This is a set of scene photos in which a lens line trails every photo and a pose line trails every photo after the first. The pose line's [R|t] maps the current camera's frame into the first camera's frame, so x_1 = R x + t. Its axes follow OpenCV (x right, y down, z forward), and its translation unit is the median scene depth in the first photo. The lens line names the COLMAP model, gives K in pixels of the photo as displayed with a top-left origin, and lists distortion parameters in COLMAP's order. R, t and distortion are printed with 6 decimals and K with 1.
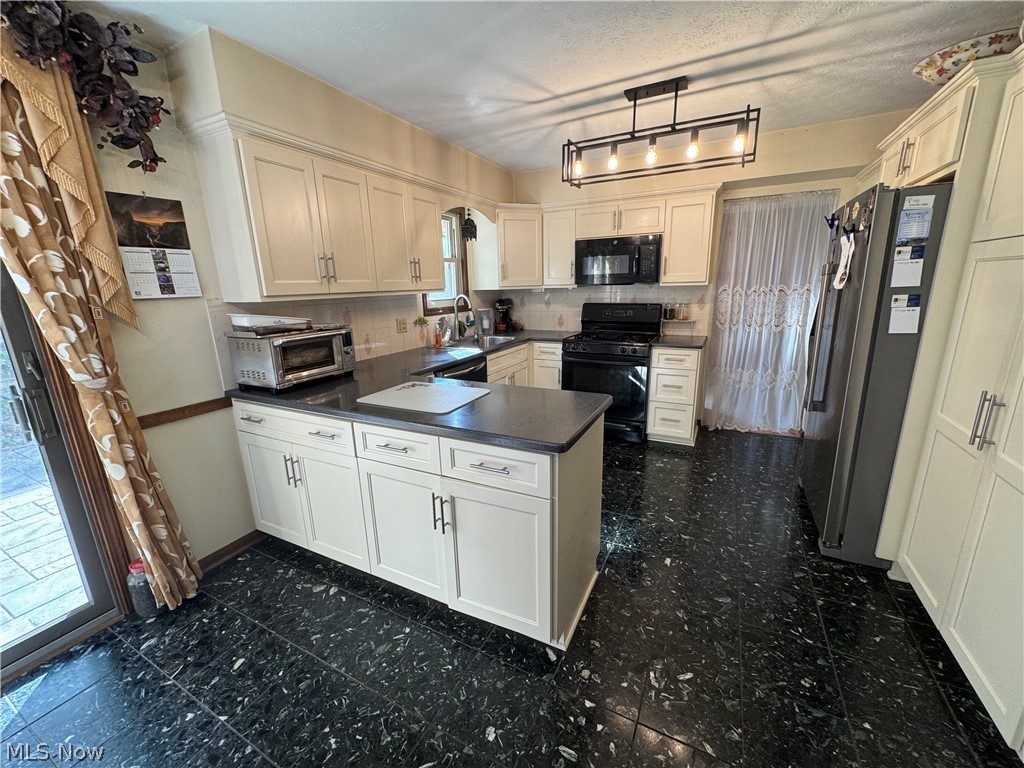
lens RADIAL K [[407.2, 0, 512.1], [0, 407.2, 384.7], [0, 0, 1]] dist [-0.002365, 0.000410]
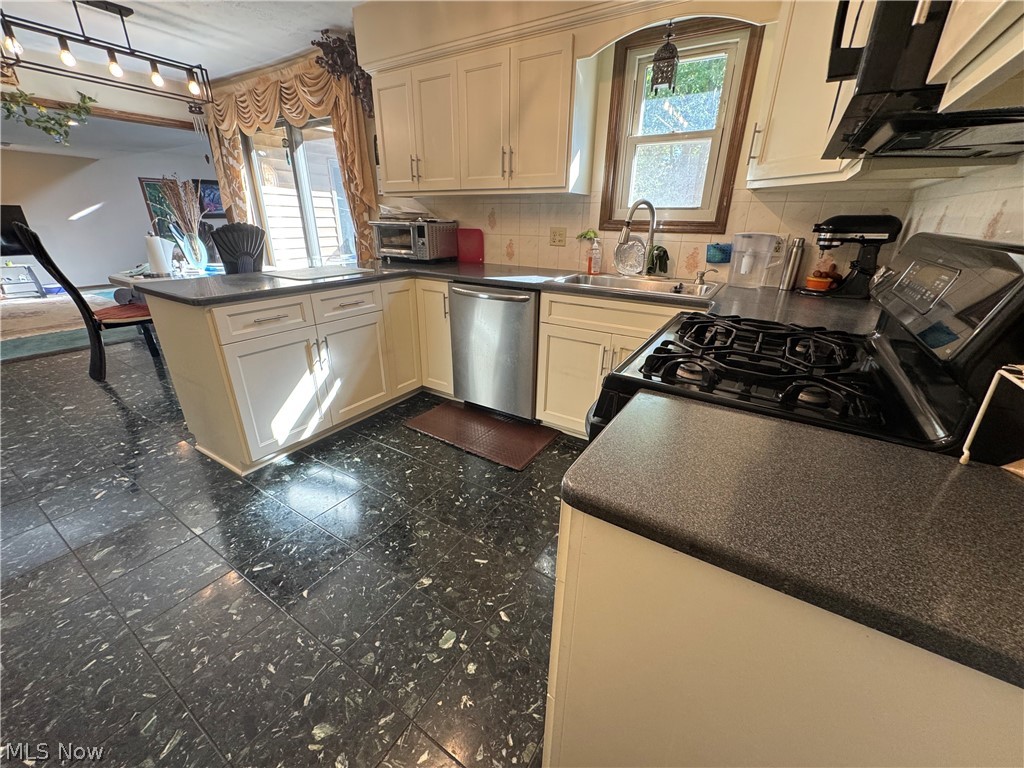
lens RADIAL K [[407.2, 0, 513.4], [0, 407.2, 384.5], [0, 0, 1]] dist [-0.002365, 0.000410]
pose [[-0.089125, 0.399900, -0.912215, 0.696132], [-0.250689, 0.877370, 0.409117, -0.225737], [0.963956, 0.265145, 0.022056, 1.108244]]
